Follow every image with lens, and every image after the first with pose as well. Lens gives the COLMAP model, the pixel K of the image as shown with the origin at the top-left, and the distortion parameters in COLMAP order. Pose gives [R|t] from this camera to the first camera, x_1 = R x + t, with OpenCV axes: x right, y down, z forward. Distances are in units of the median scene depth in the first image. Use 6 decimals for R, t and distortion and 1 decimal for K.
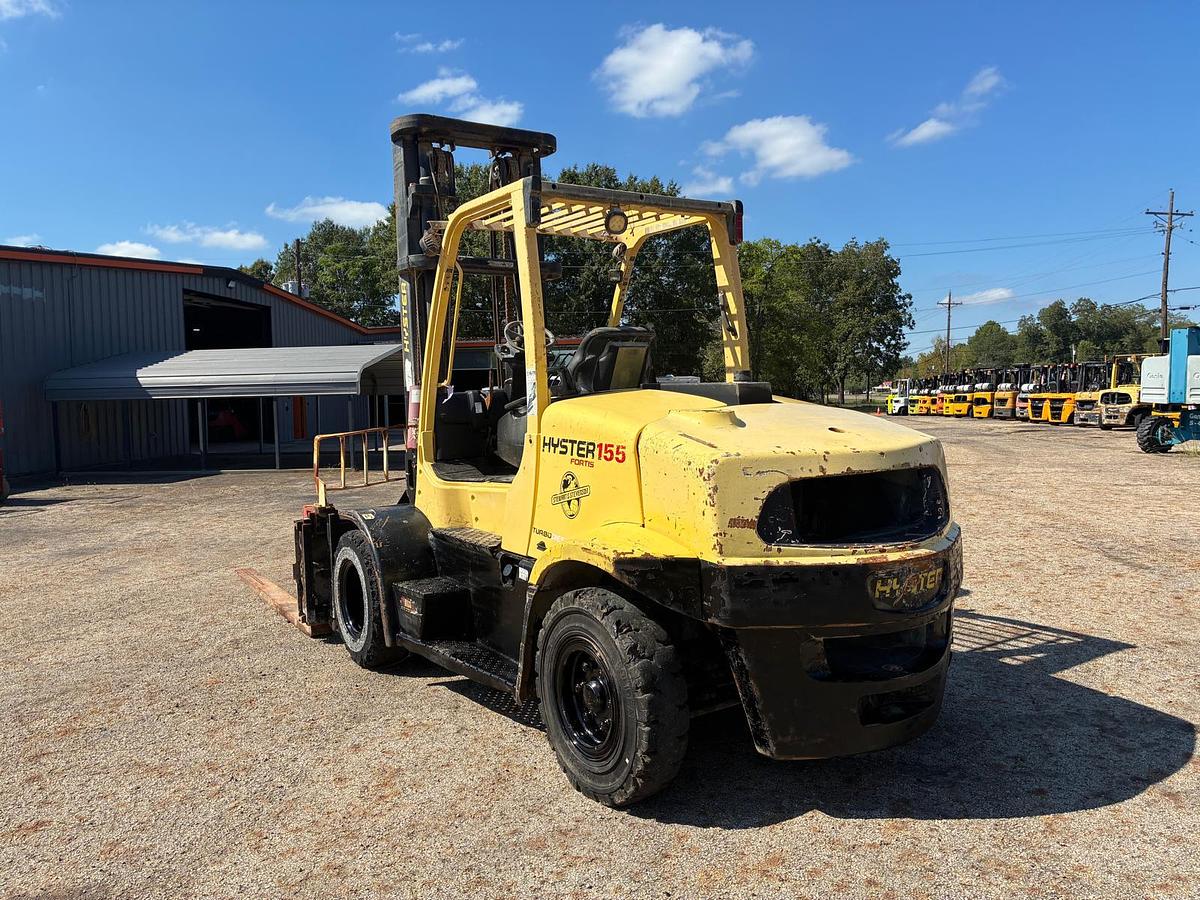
lens RADIAL K [[908.6, 0, 604.7], [0, 908.6, 444.8], [0, 0, 1]] dist [0.041988, -0.049228]
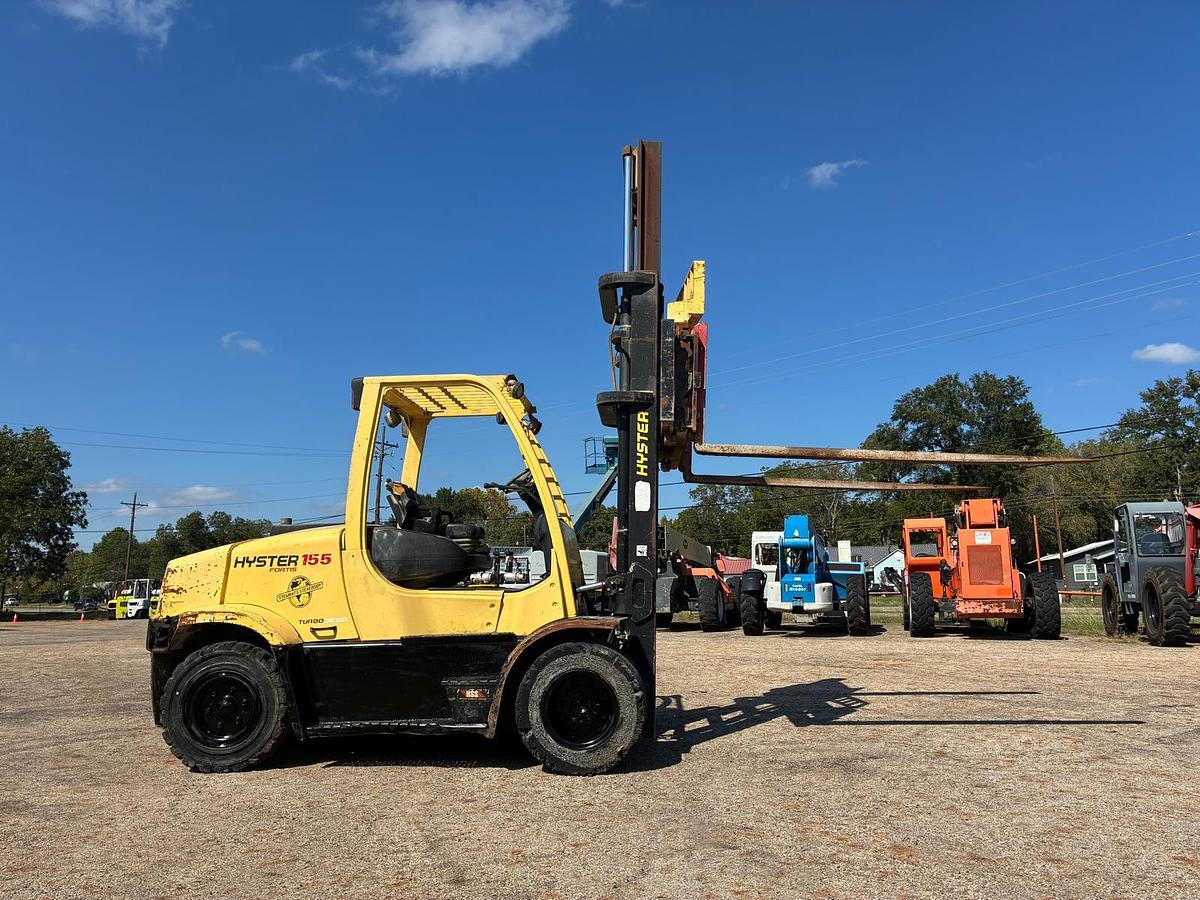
lens RADIAL K [[908.6, 0, 604.9], [0, 908.6, 435.8], [0, 0, 1]] dist [0.041988, -0.049228]
pose [[0.615911, 0.138134, 0.775612, -0.324233], [0.050051, 0.975659, -0.213507, 0.021268], [-0.786225, 0.170321, 0.594005, 0.136442]]
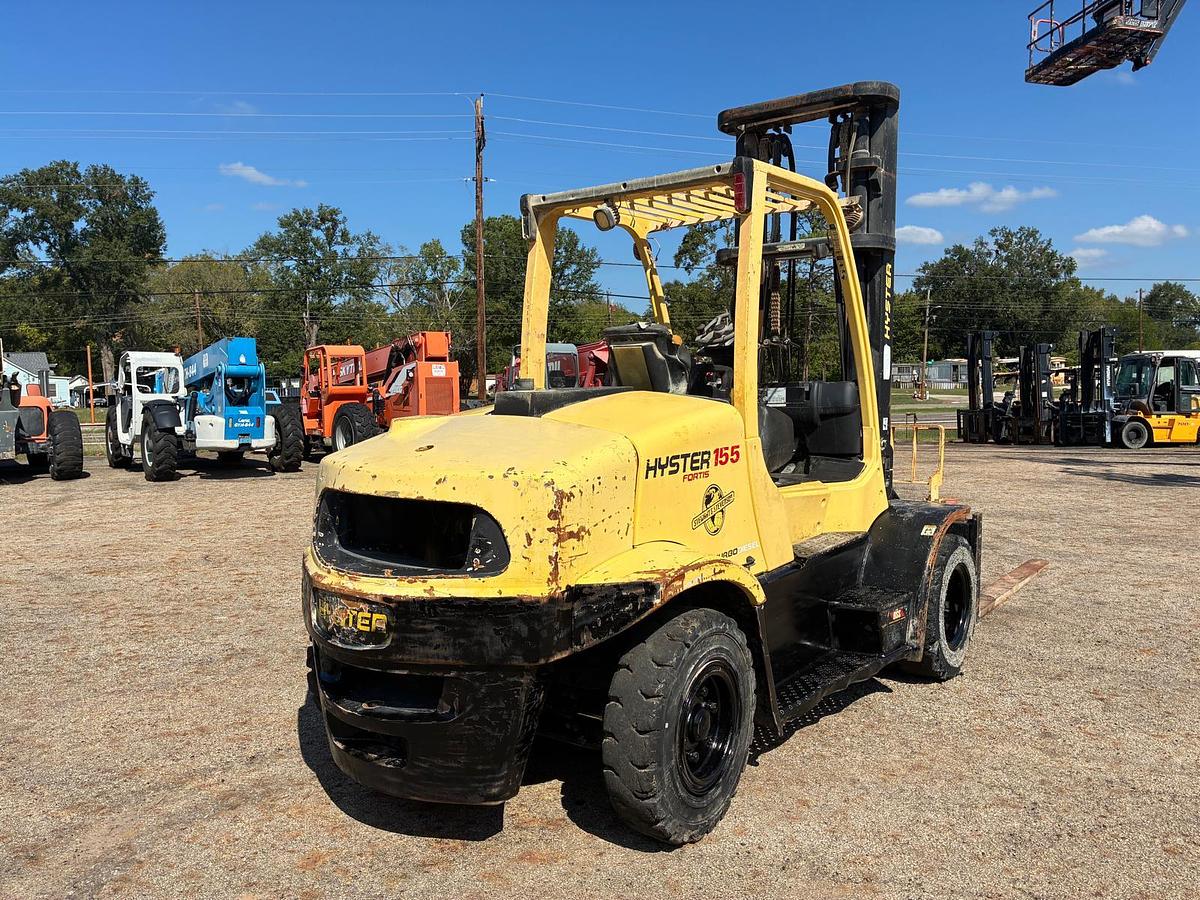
lens RADIAL K [[908.6, 0, 602.6], [0, 908.6, 446.9], [0, 0, 1]] dist [0.041988, -0.049228]
pose [[-0.281395, -0.044738, 0.958549, -0.312308], [0.077200, 0.994619, 0.069085, -0.023620], [-0.956482, 0.093440, -0.276427, 0.466190]]
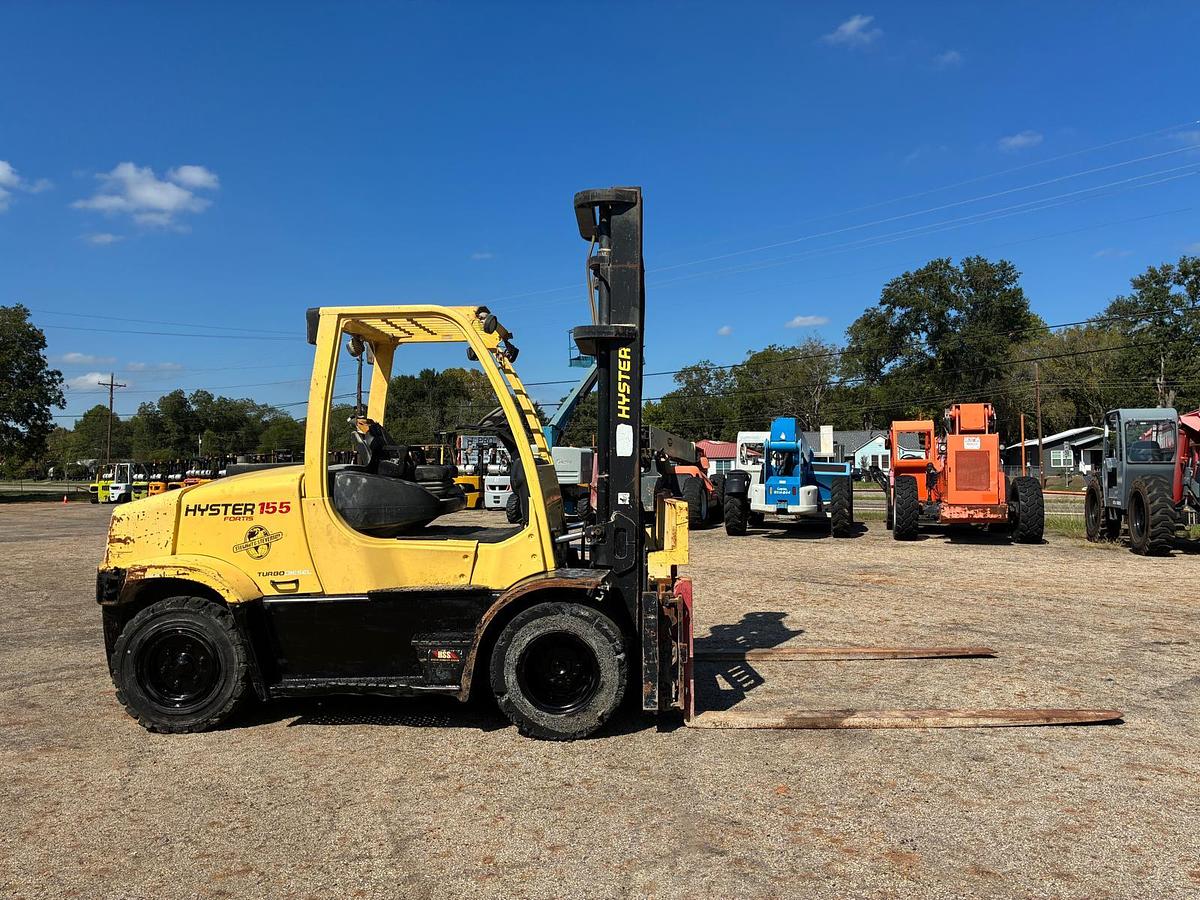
lens RADIAL K [[908.6, 0, 604.8], [0, 908.6, 439.9], [0, 0, 1]] dist [0.041988, -0.049228]
pose [[0.601989, 0.035303, 0.797724, -0.306283], [0.045783, 0.995853, -0.078621, -0.001793], [-0.797191, 0.083851, 0.597876, 0.148167]]
